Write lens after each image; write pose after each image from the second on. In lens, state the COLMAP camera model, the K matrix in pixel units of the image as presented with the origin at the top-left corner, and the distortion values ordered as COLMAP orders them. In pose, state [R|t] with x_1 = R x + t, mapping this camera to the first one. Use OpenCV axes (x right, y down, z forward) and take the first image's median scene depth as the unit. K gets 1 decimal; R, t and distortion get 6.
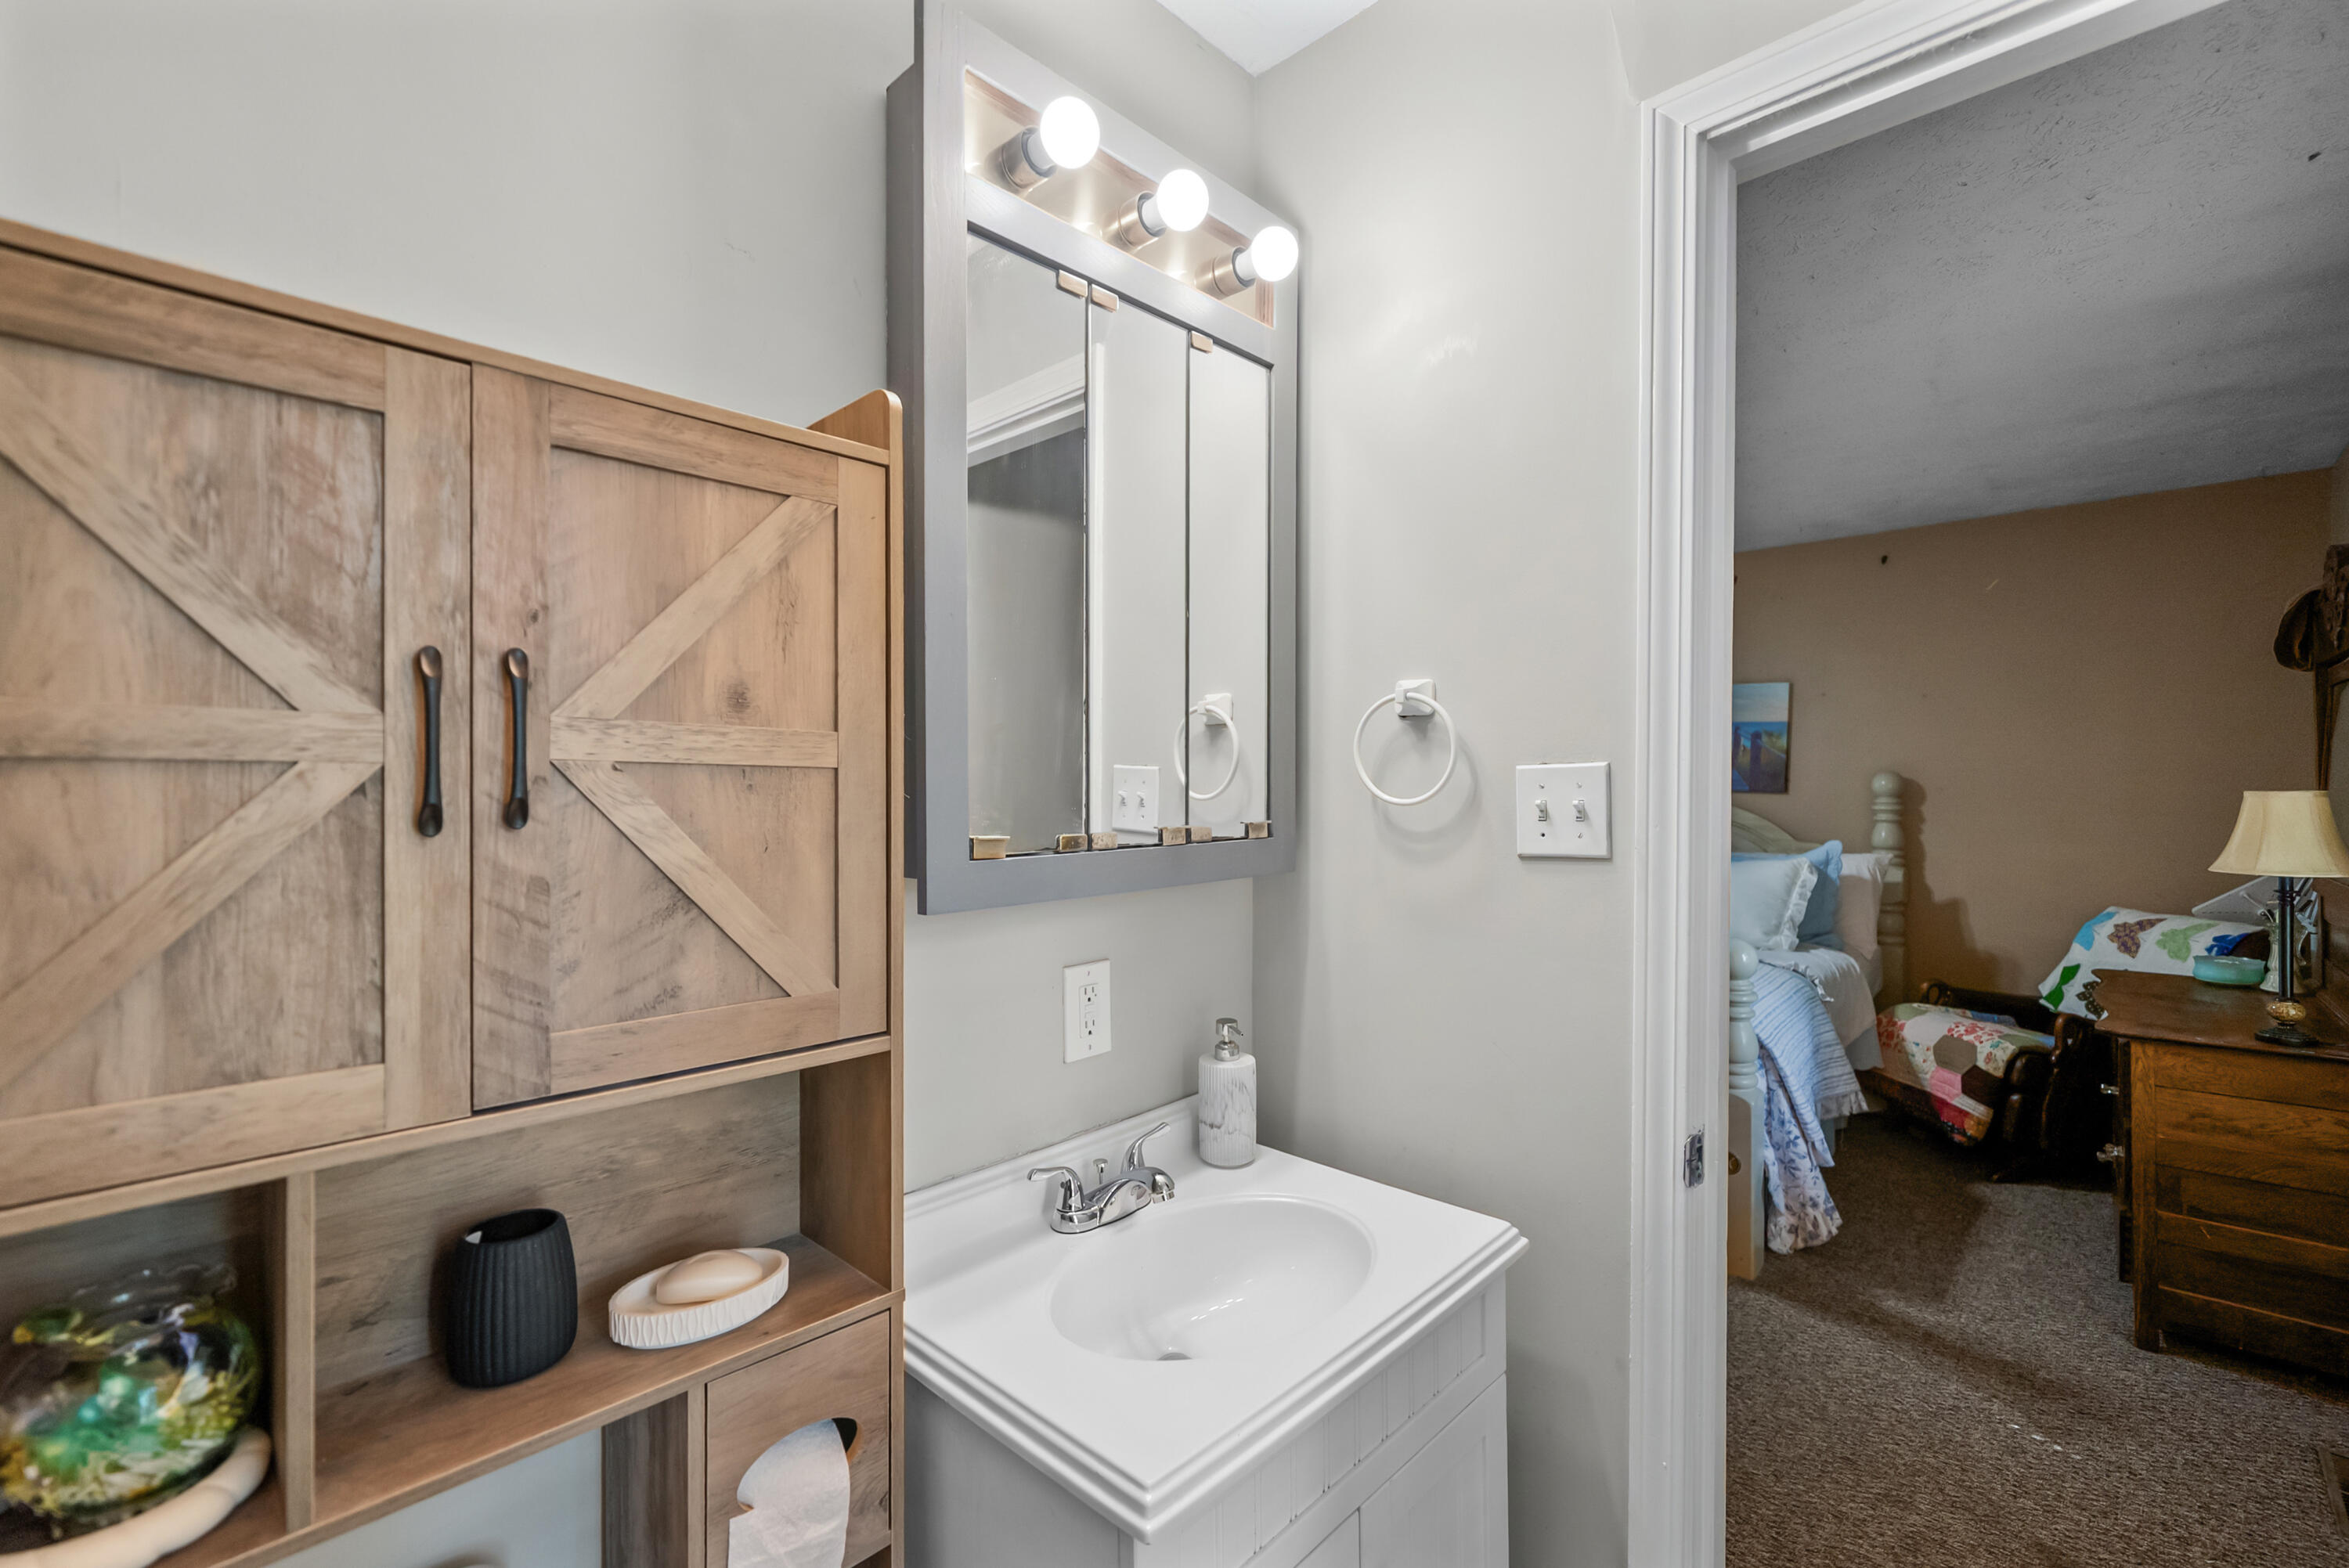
lens RADIAL K [[978.7, 0, 1191.2], [0, 978.7, 785.2], [0, 0, 1]] dist [0.001371, 0.000048]
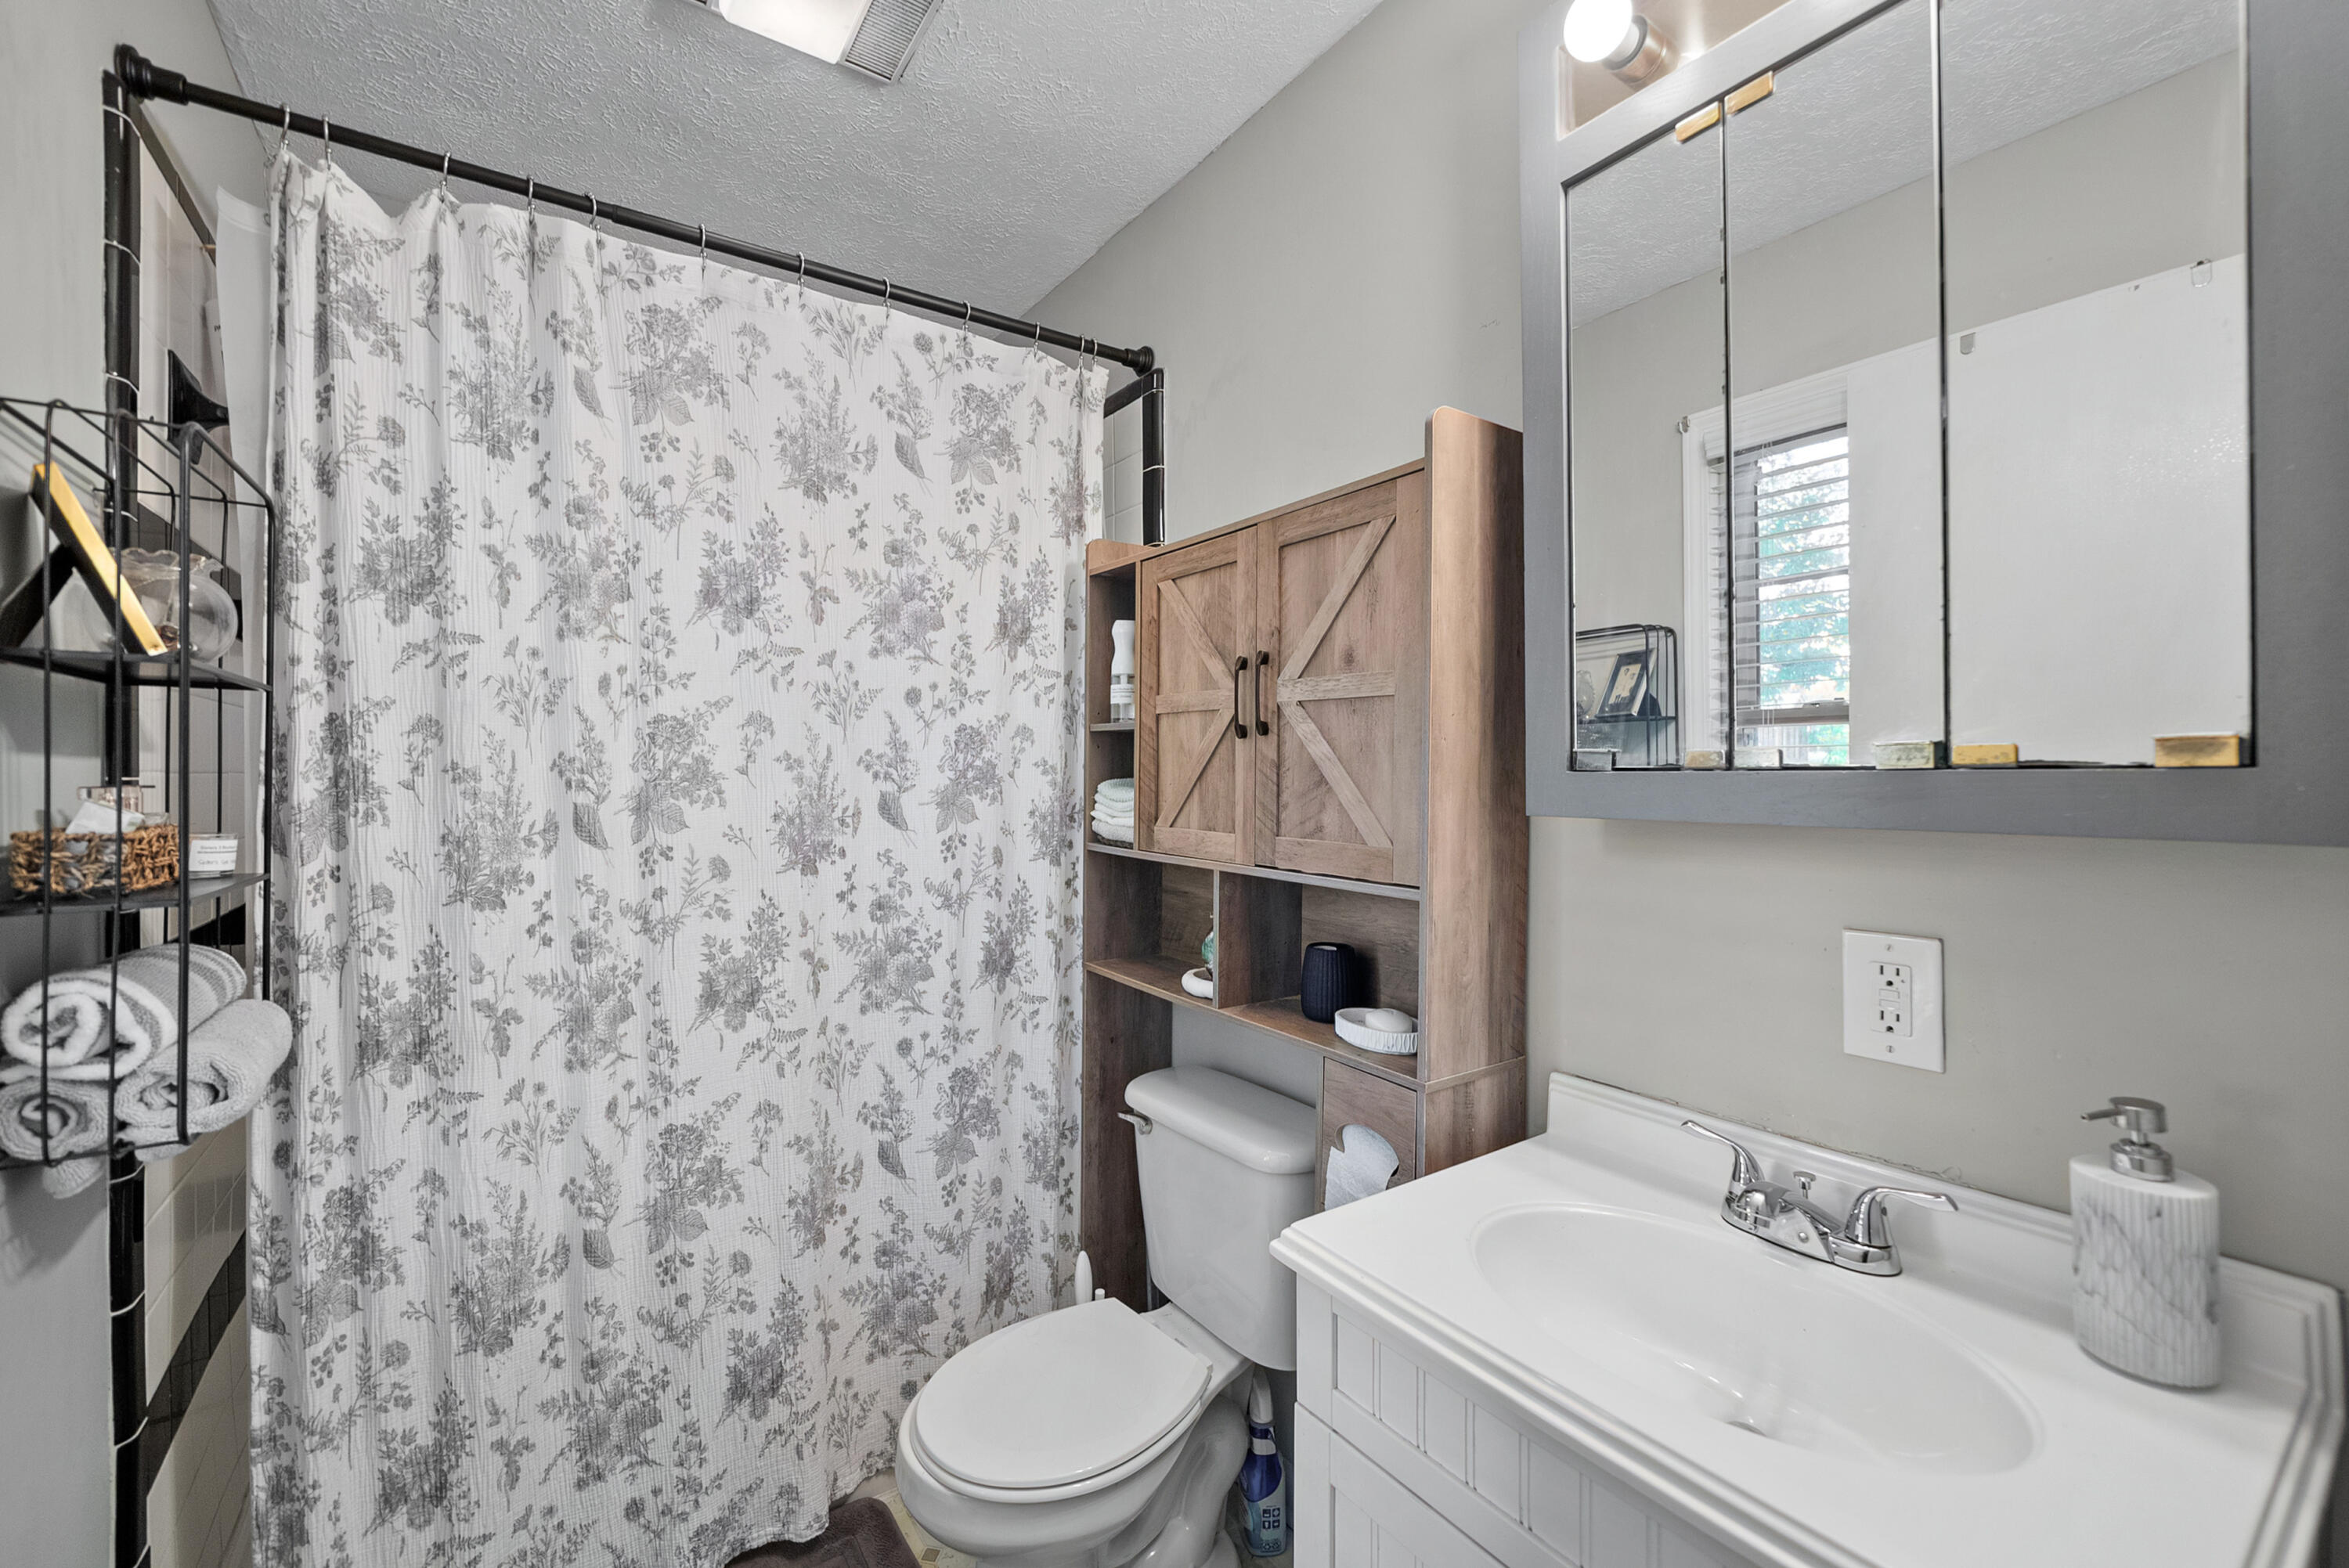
lens RADIAL K [[955.0, 0, 1168.5], [0, 955.0, 763.7], [0, 0, 1]] dist [-0.002111, -0.000153]
pose [[-0.189782, -0.007004, -0.981801, 1.171795], [-0.002665, 0.999975, -0.006619, 0.101811], [0.981823, 0.001361, -0.189796, 1.014799]]
